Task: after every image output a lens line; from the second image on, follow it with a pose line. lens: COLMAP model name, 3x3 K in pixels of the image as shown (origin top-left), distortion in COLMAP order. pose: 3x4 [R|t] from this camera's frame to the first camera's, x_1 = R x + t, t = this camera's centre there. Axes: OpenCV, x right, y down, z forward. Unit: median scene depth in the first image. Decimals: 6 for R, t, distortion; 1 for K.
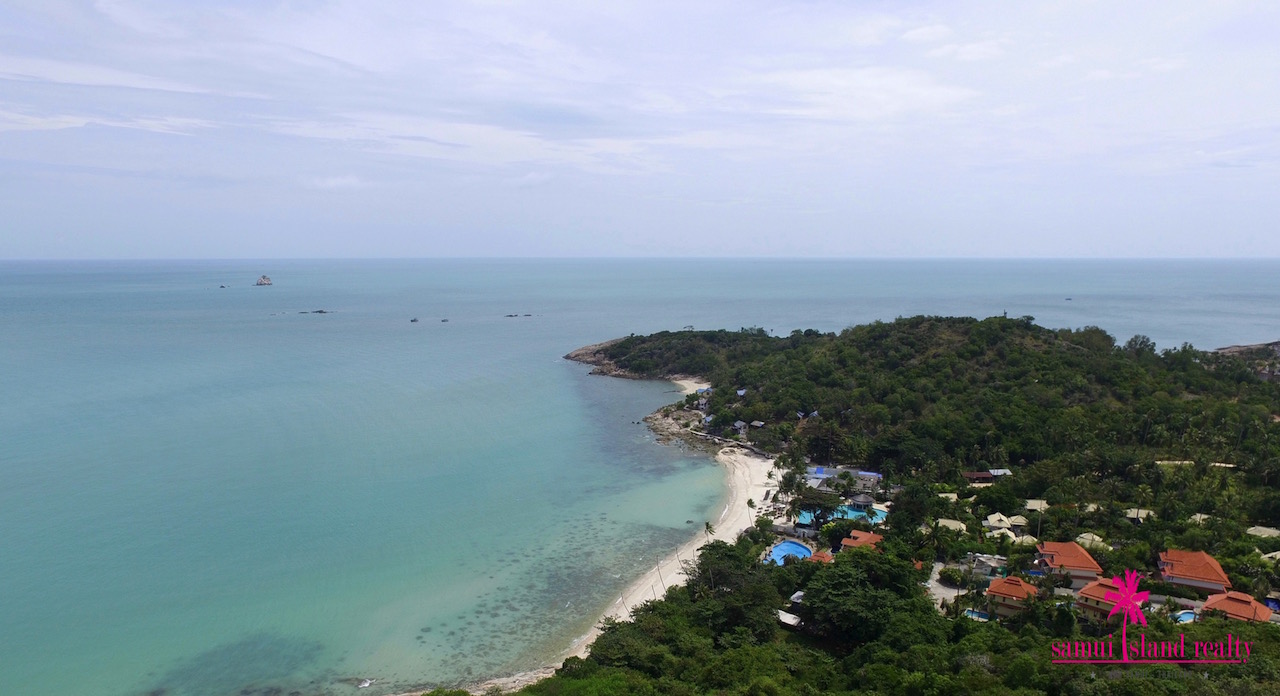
lens RADIAL K [[770.9, 0, 638.9], [0, 770.9, 347.2], [0, 0, 1]] dist [0.000300, 0.000163]
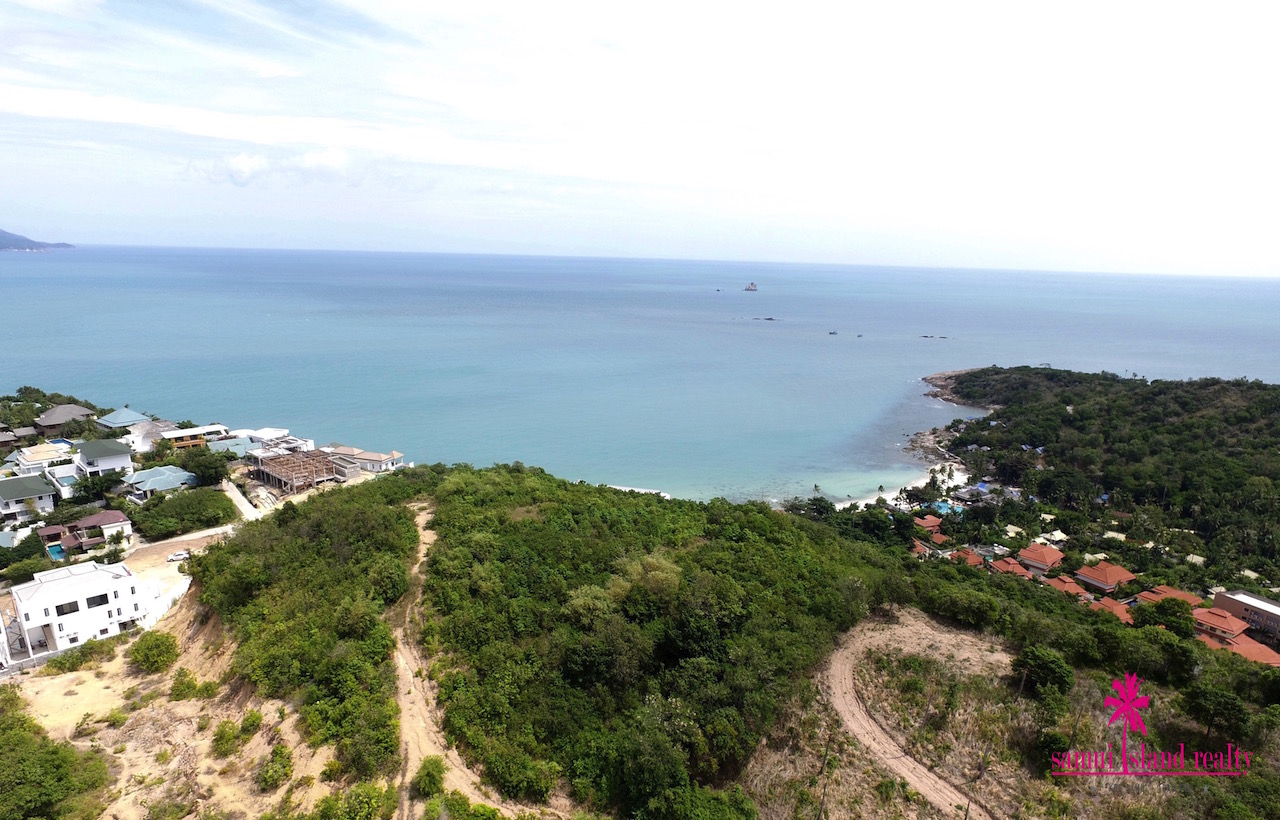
lens RADIAL K [[758.5, 0, 640.2], [0, 758.5, 410.5], [0, 0, 1]] dist [-0.002906, -0.000677]
pose [[0.815218, 0.148493, -0.559794, 0.214434], [-0.109812, 0.988670, 0.102341, -0.011016], [0.568648, -0.021958, 0.822288, -0.148809]]
